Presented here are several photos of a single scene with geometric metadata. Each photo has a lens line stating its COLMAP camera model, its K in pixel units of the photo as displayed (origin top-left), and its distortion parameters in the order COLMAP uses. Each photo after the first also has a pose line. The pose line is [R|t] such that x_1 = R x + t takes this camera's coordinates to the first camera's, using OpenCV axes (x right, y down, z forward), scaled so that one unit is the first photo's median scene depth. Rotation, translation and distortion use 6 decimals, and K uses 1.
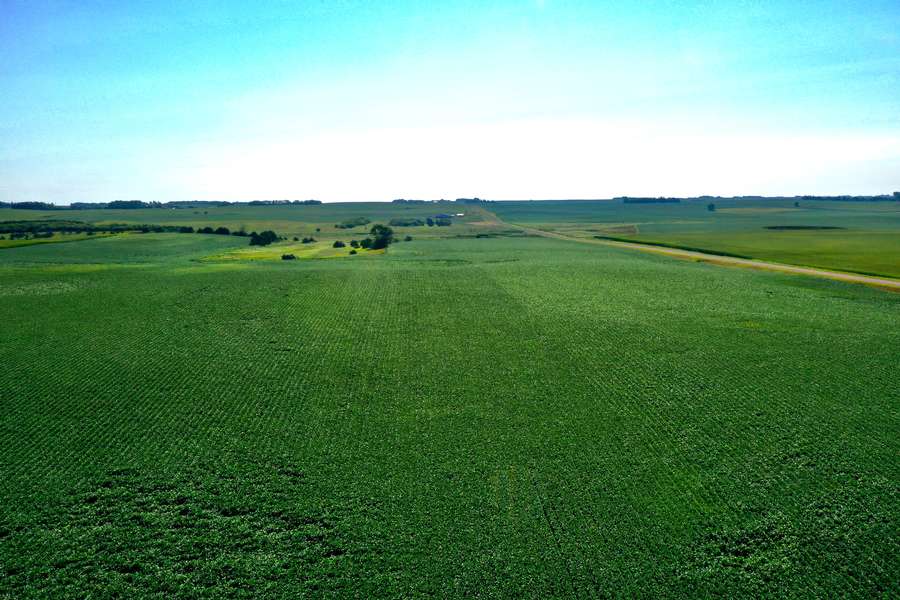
lens RADIAL K [[718.9, 0, 449.8], [0, 718.9, 291.6], [0, 0, 1]] dist [0.011765, -0.001814]
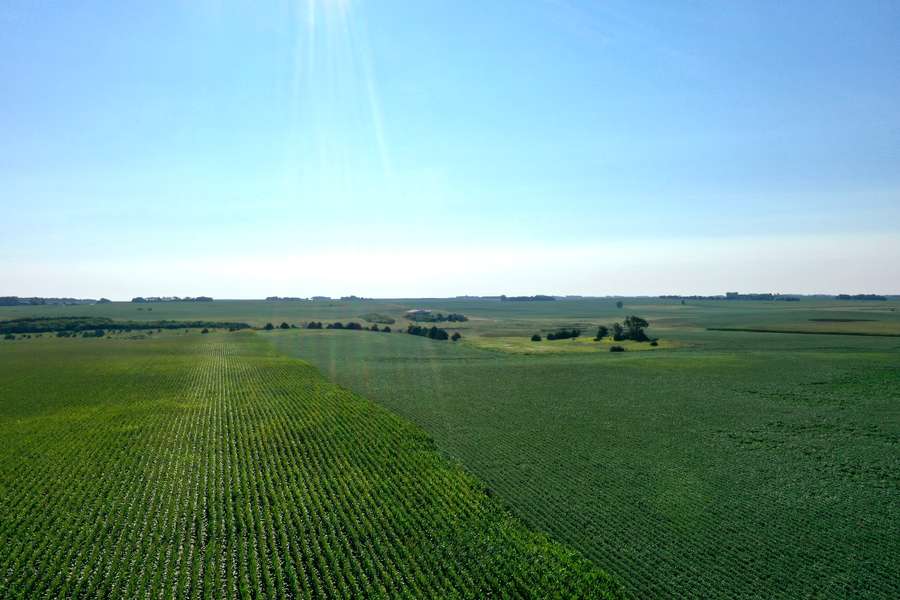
lens RADIAL K [[718.9, 0, 449.6], [0, 718.9, 292.5], [0, 0, 1]] dist [0.011765, -0.001814]
pose [[0.954563, 0.007314, 0.297921, -0.166620], [0.032976, 0.990967, -0.129988, 0.000217], [-0.296181, 0.133906, 0.945699, 0.012548]]
